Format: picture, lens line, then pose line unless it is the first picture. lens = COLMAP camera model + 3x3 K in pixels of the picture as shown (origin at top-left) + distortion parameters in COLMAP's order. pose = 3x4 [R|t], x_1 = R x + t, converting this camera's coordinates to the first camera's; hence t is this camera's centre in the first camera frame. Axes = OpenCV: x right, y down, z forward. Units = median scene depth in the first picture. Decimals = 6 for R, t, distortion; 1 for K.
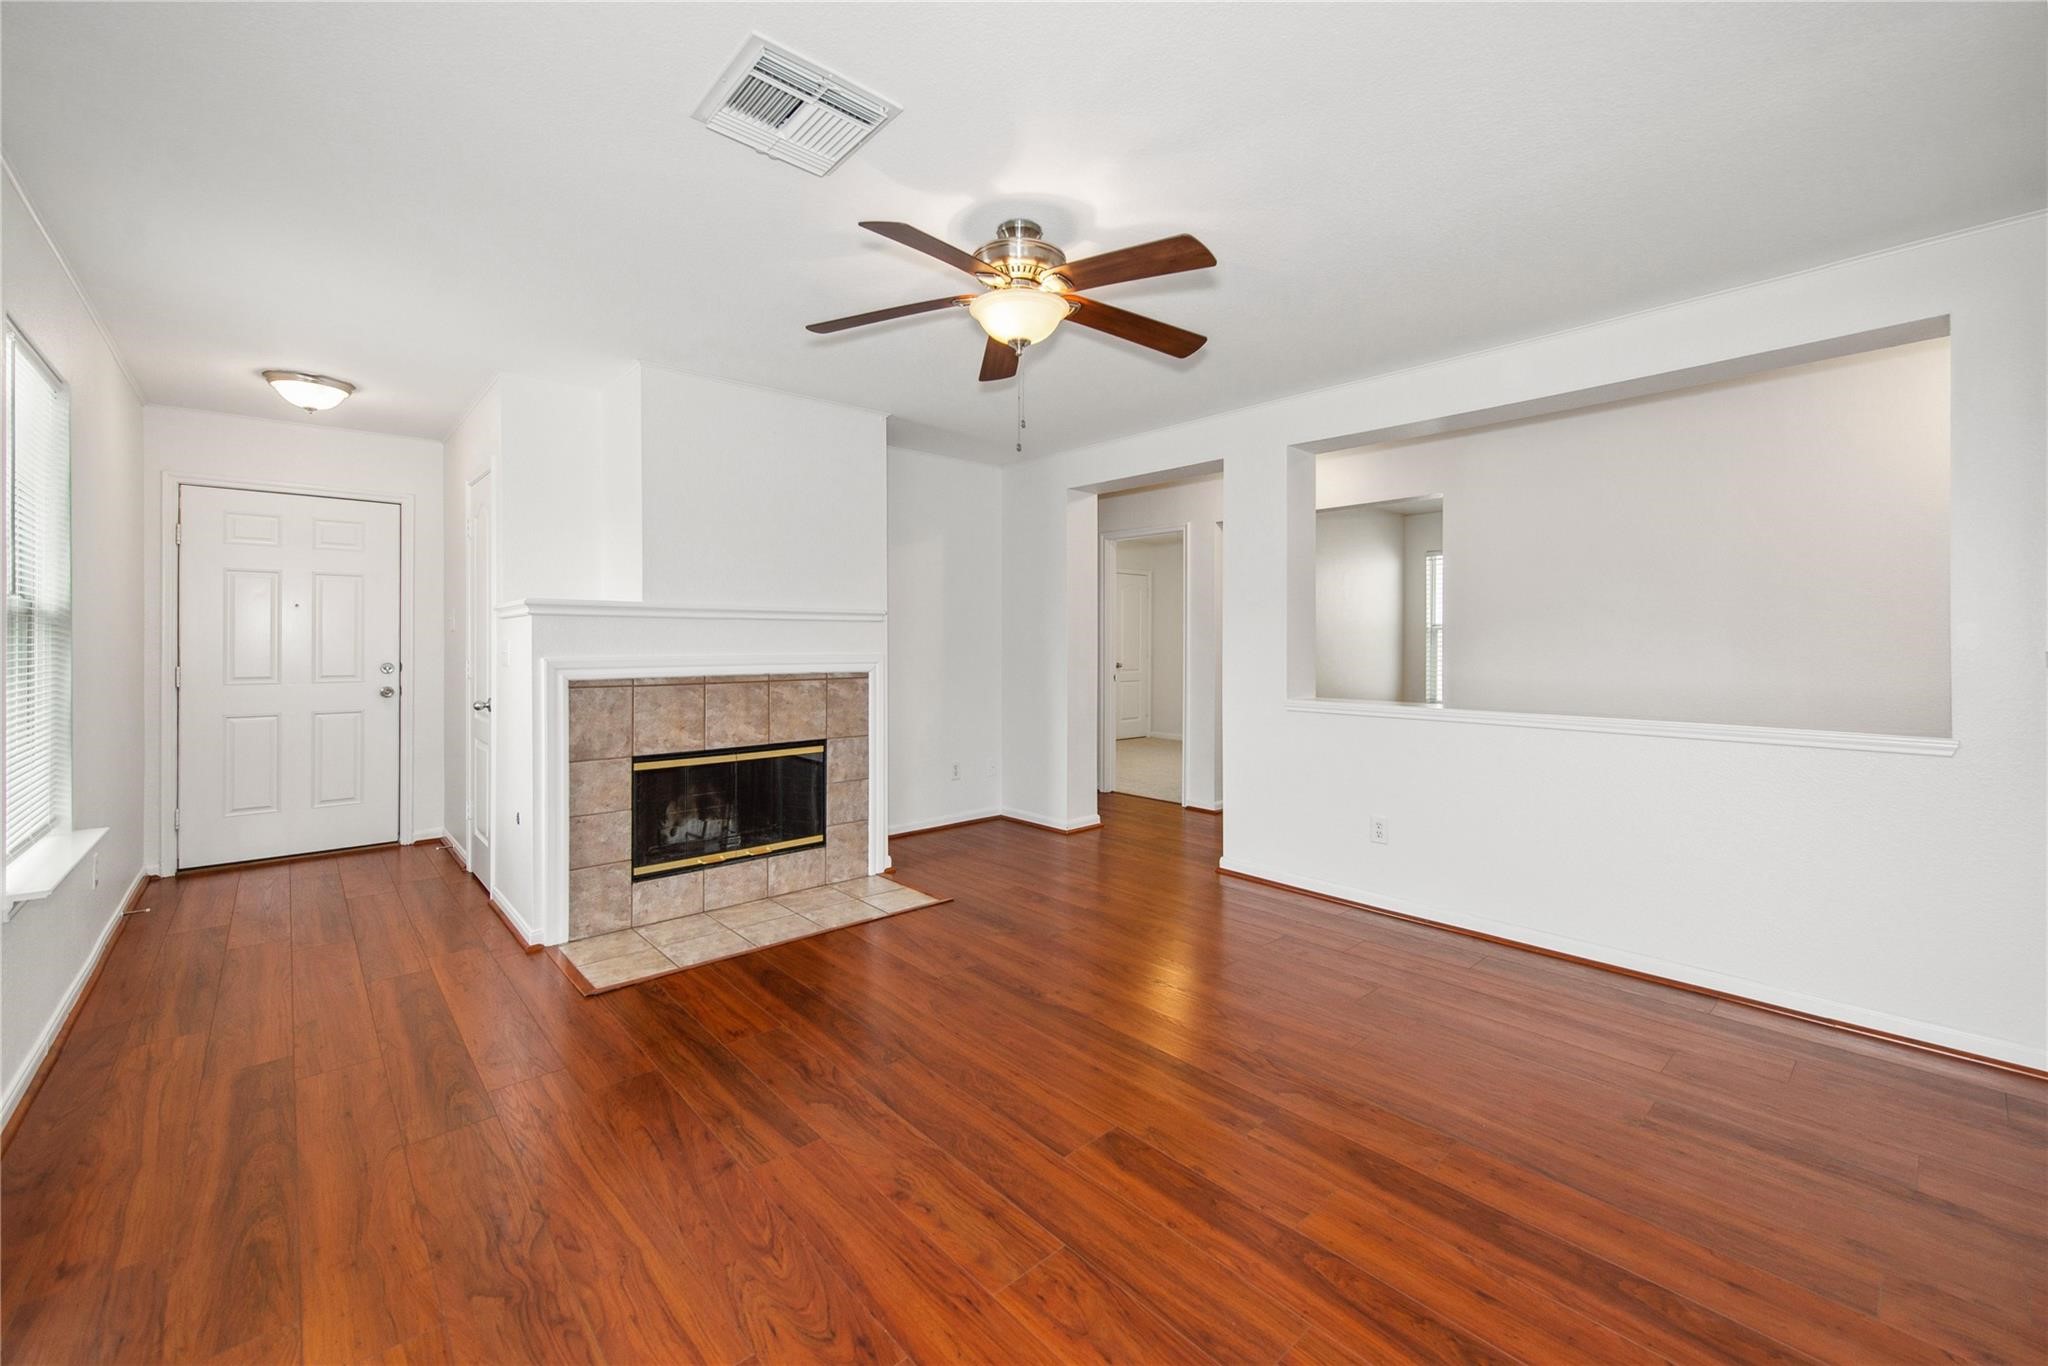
lens RADIAL K [[844.1, 0, 1019.9], [0, 844.1, 638.0], [0, 0, 1]] dist [0.009182, -0.000520]
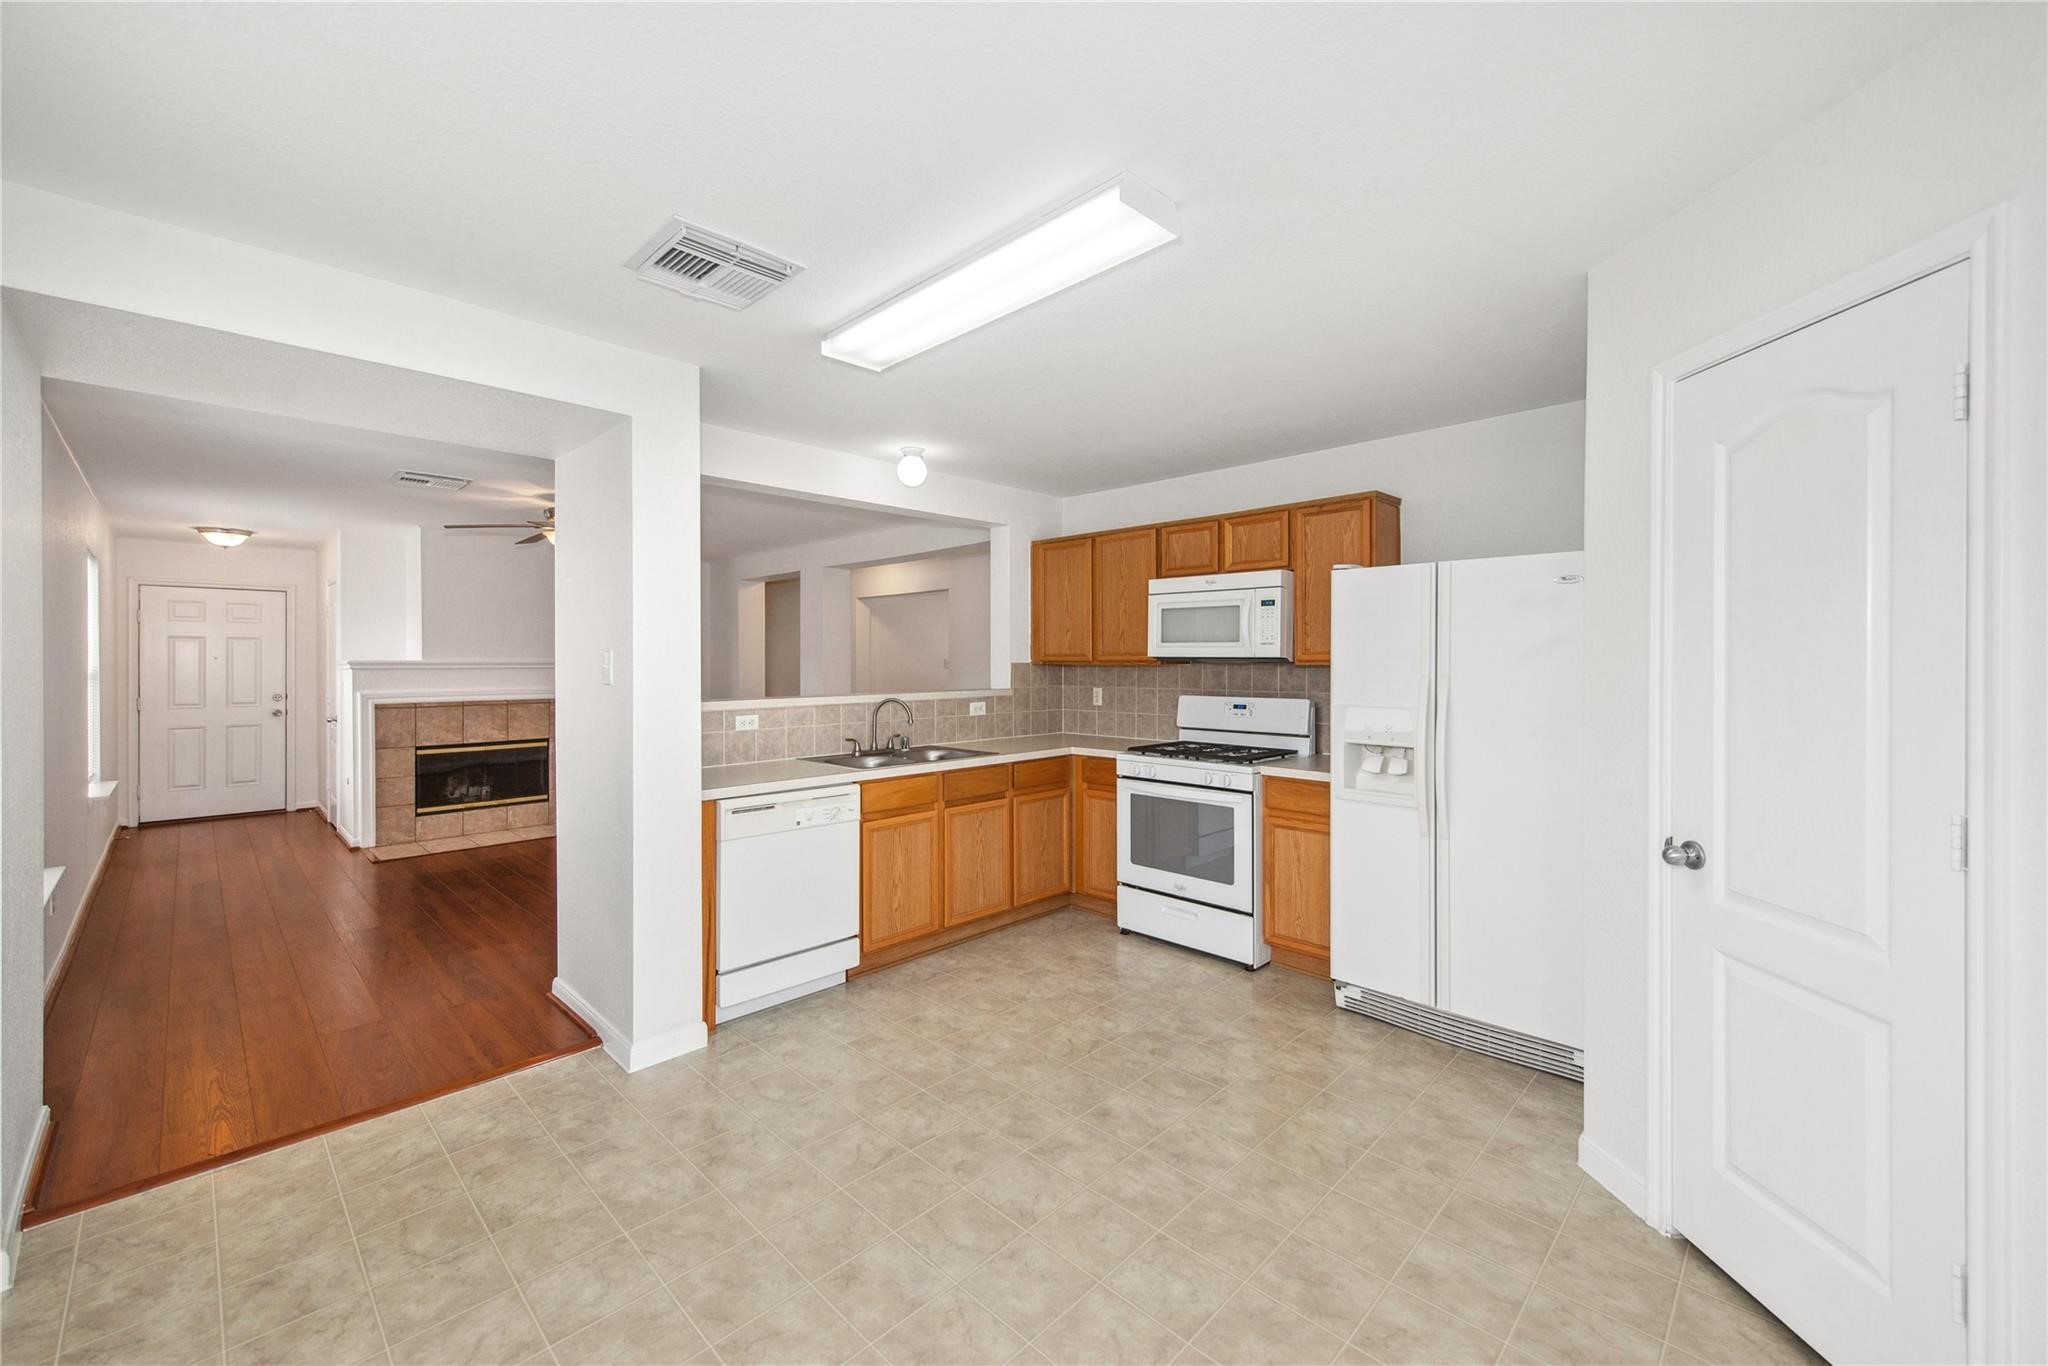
lens RADIAL K [[811.3, 0, 1021.3], [0, 811.3, 662.4], [0, 0, 1]] dist [-0.002706, -0.000286]
pose [[0.996533, -0.003062, 0.083146, 0.653420], [0.002982, 0.999995, 0.001086, -0.035430], [-0.083148, -0.000835, 0.996537, -0.788147]]
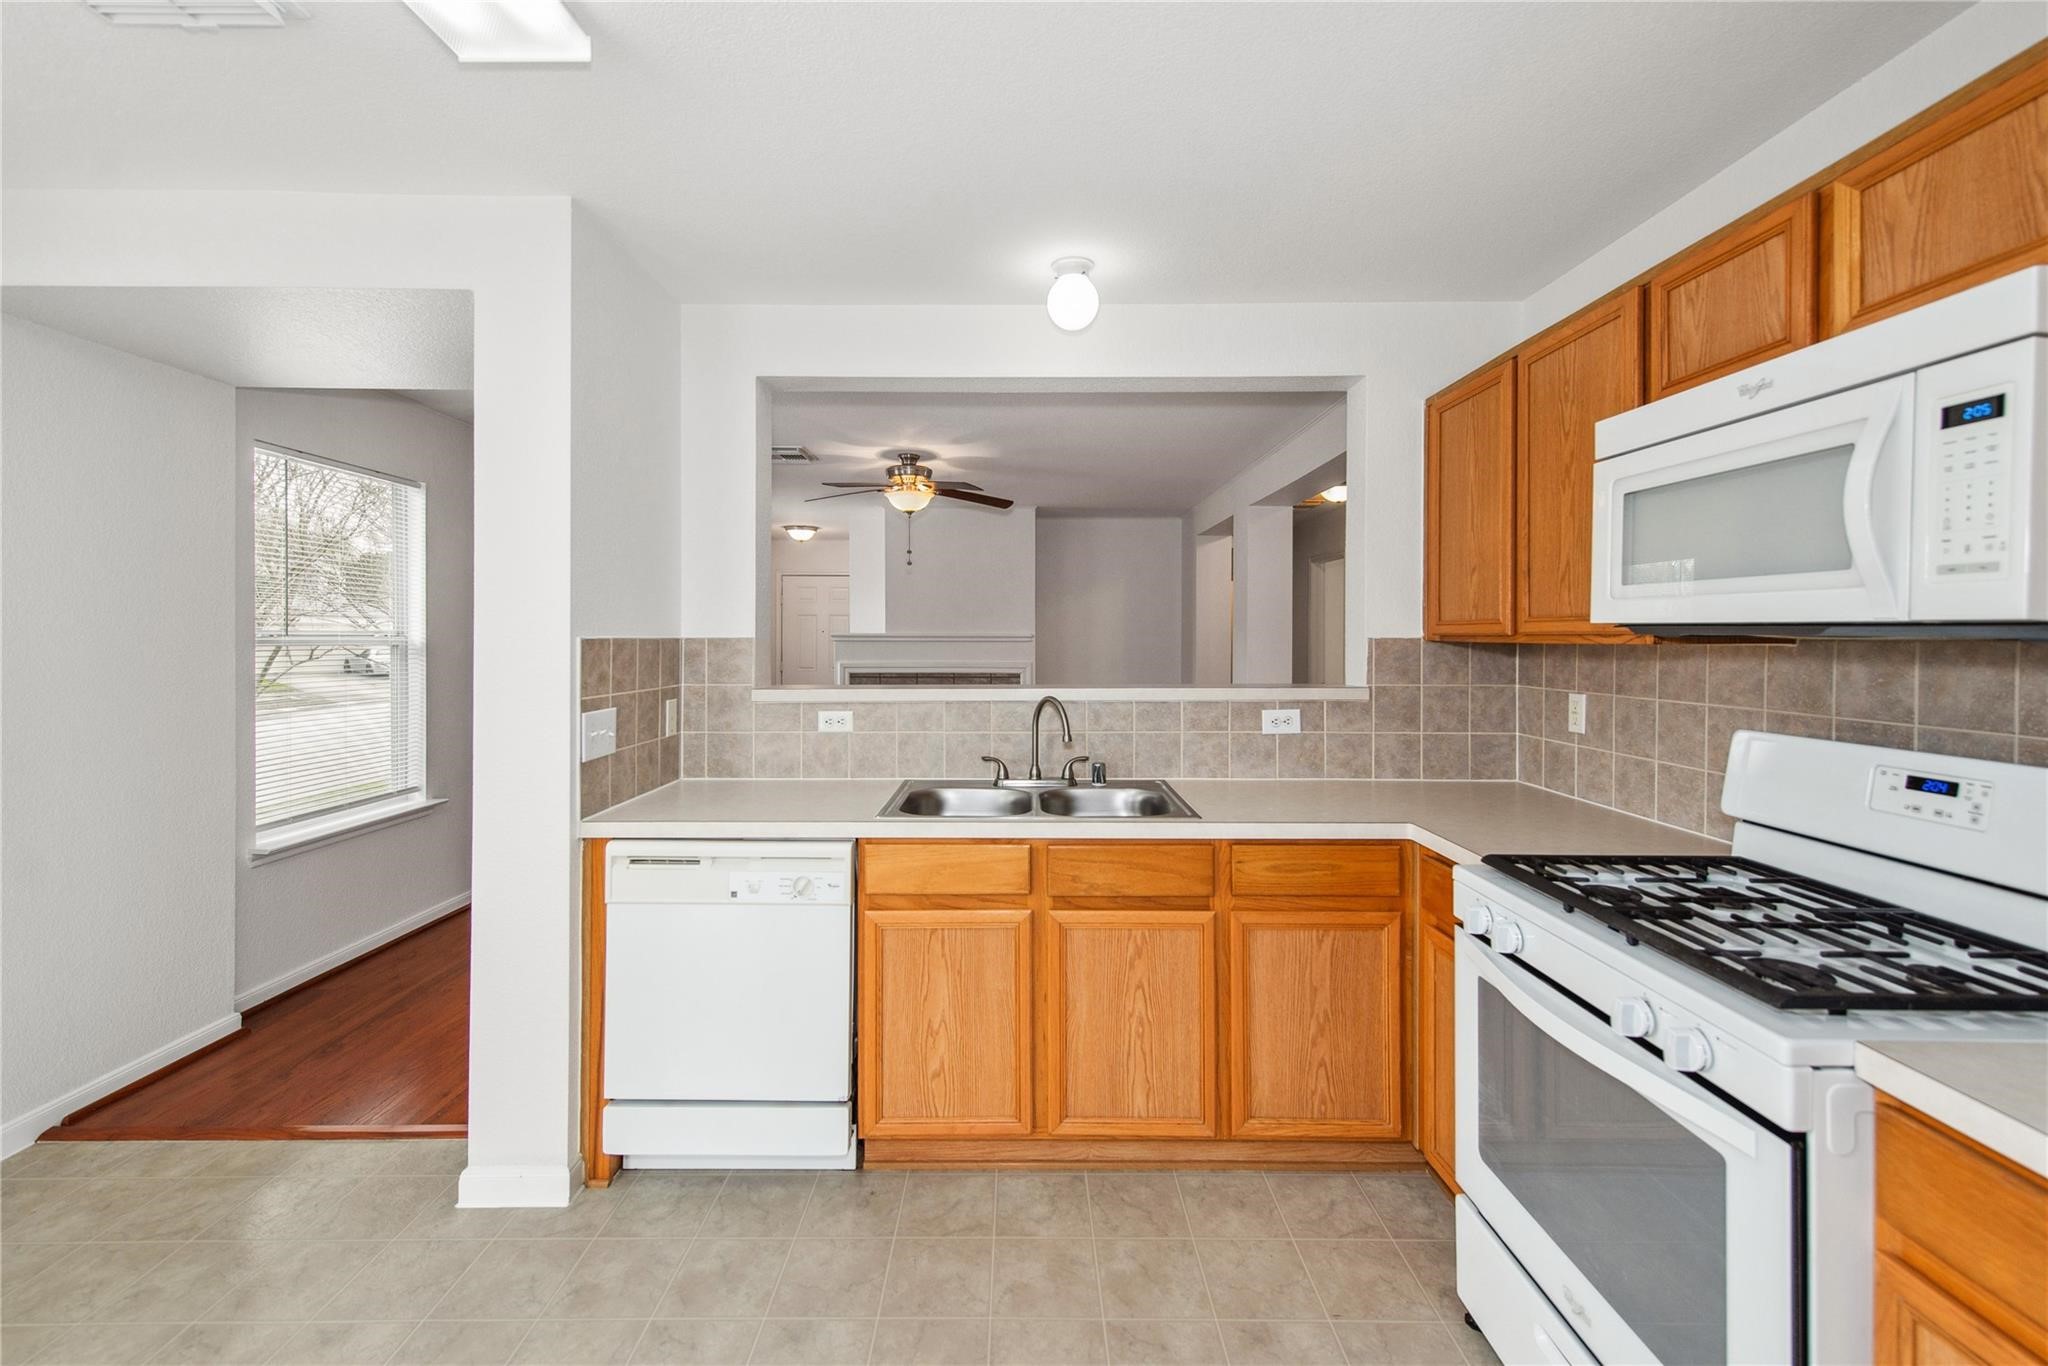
lens RADIAL K [[844.1, 0, 1019.9], [0, 844.1, 638.0], [0, 0, 1]] dist [0.009182, -0.000520]
pose [[0.757035, 0.001866, -0.653372, 0.976818], [-0.000800, 0.999998, 0.001929, -0.034550], [0.653374, -0.000938, 0.757035, -0.240517]]
